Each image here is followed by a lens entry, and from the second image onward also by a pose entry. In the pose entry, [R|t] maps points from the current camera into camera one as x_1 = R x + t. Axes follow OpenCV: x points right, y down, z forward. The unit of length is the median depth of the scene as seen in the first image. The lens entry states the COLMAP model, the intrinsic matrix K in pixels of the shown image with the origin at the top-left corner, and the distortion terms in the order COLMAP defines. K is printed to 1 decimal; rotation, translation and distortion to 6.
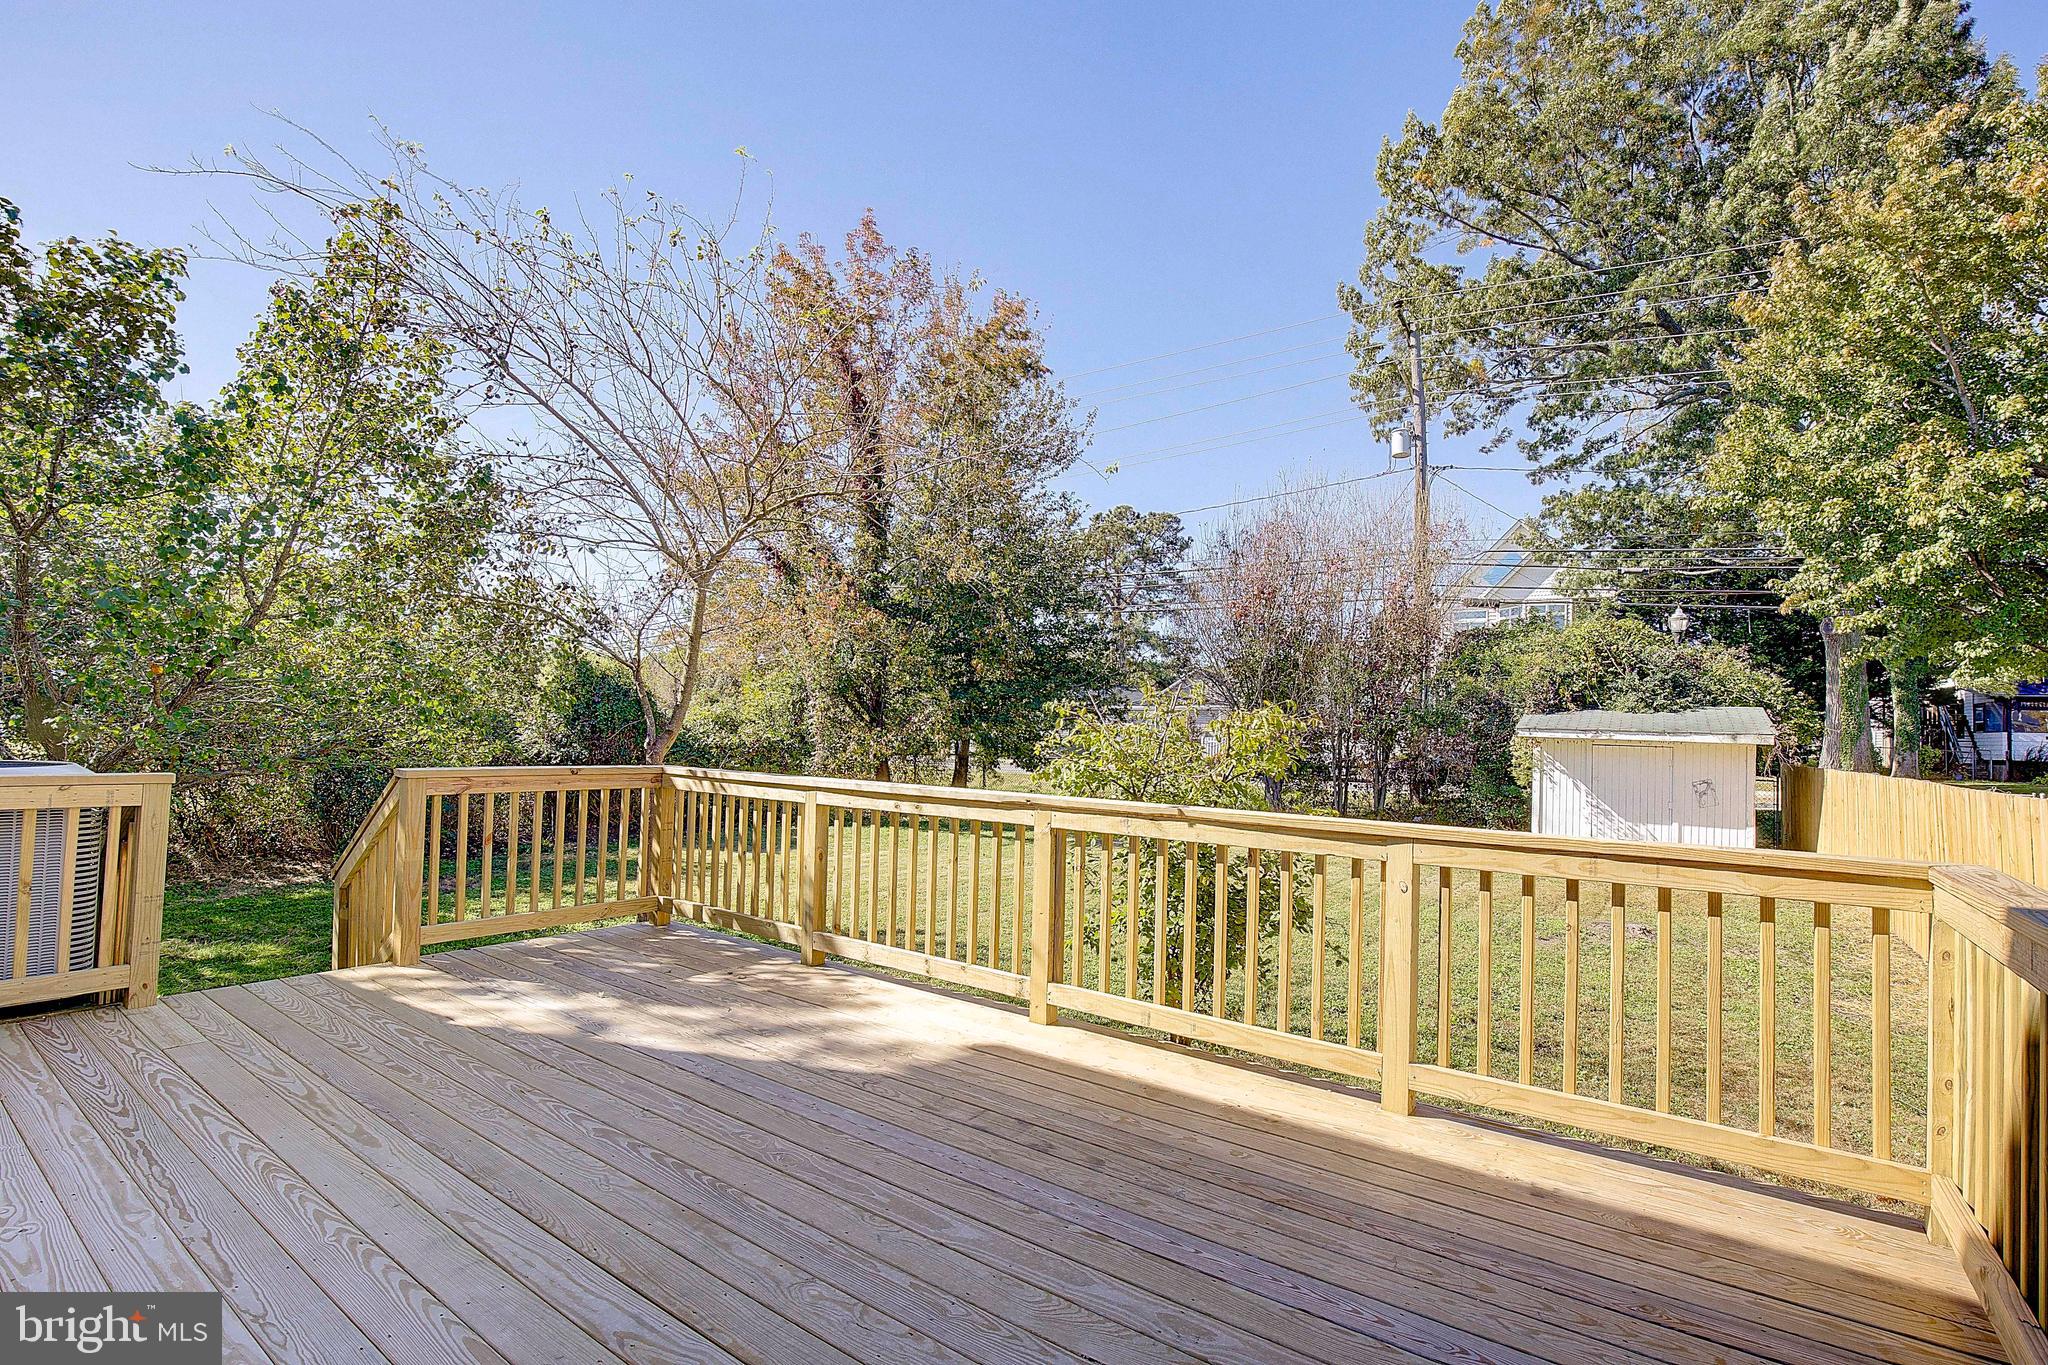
lens RADIAL K [[937.1, 0, 1048.8], [0, 937.1, 706.7], [0, 0, 1]] dist [-0.027154, 0.000033]
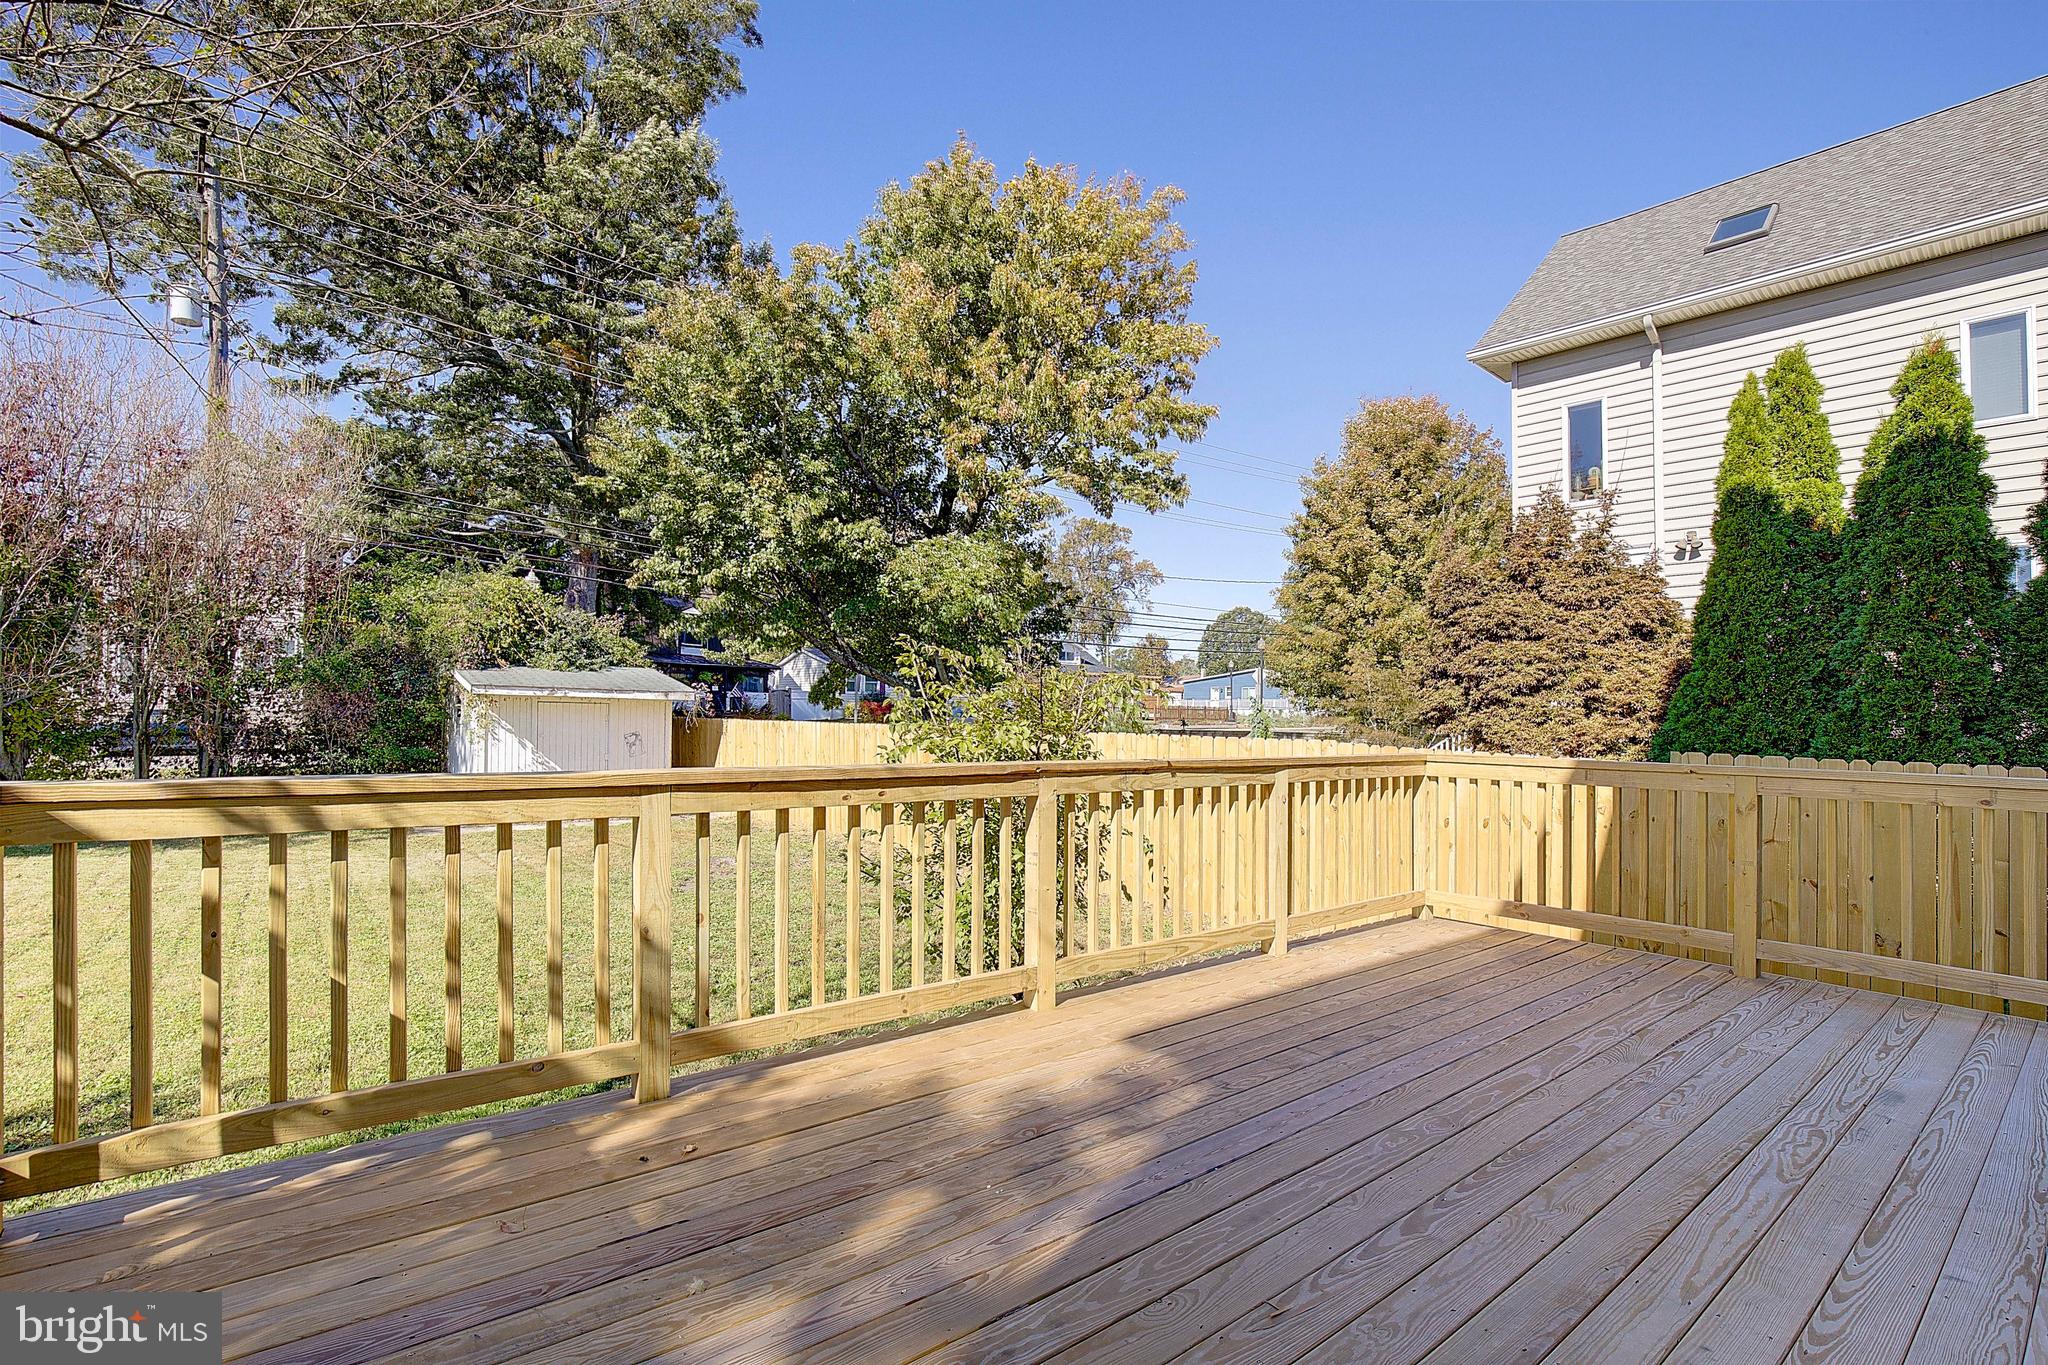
lens RADIAL K [[937.1, 0, 1048.8], [0, 937.1, 706.7], [0, 0, 1]] dist [-0.027154, 0.000033]
pose [[0.273000, -0.013750, 0.961916, -0.175399], [-0.031310, 0.999241, 0.023169, 0.004234], [-0.961504, -0.036443, 0.272362, 0.150318]]
